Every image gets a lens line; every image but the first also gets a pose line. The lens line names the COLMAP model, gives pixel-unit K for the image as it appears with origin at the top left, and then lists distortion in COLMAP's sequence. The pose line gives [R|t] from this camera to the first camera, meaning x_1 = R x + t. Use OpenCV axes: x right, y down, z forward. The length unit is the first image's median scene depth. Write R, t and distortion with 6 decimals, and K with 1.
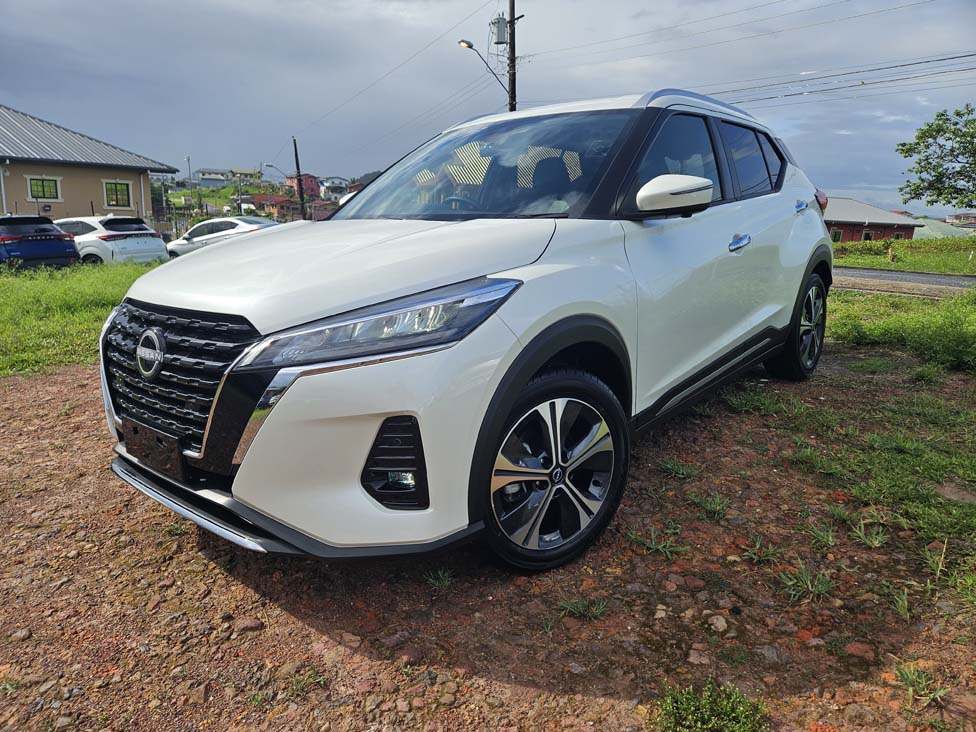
lens RADIAL K [[647.1, 0, 488.1], [0, 647.1, 365.6], [0, 0, 1]] dist [0.025077, -0.019894]
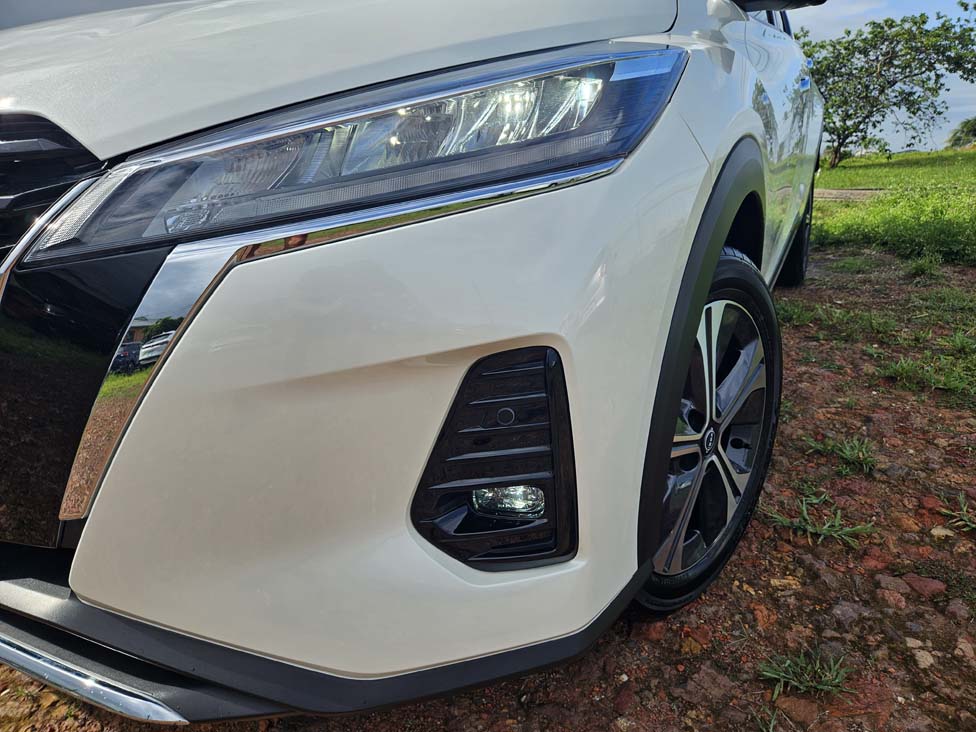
lens RADIAL K [[647.1, 0, 486.7], [0, 647.1, 370.2], [0, 0, 1]] dist [0.025077, -0.019894]
pose [[0.973856, -0.099385, 0.204273, -0.207145], [0.081913, 0.992357, 0.092297, 0.045458], [-0.211884, -0.073151, 0.974553, 0.546127]]
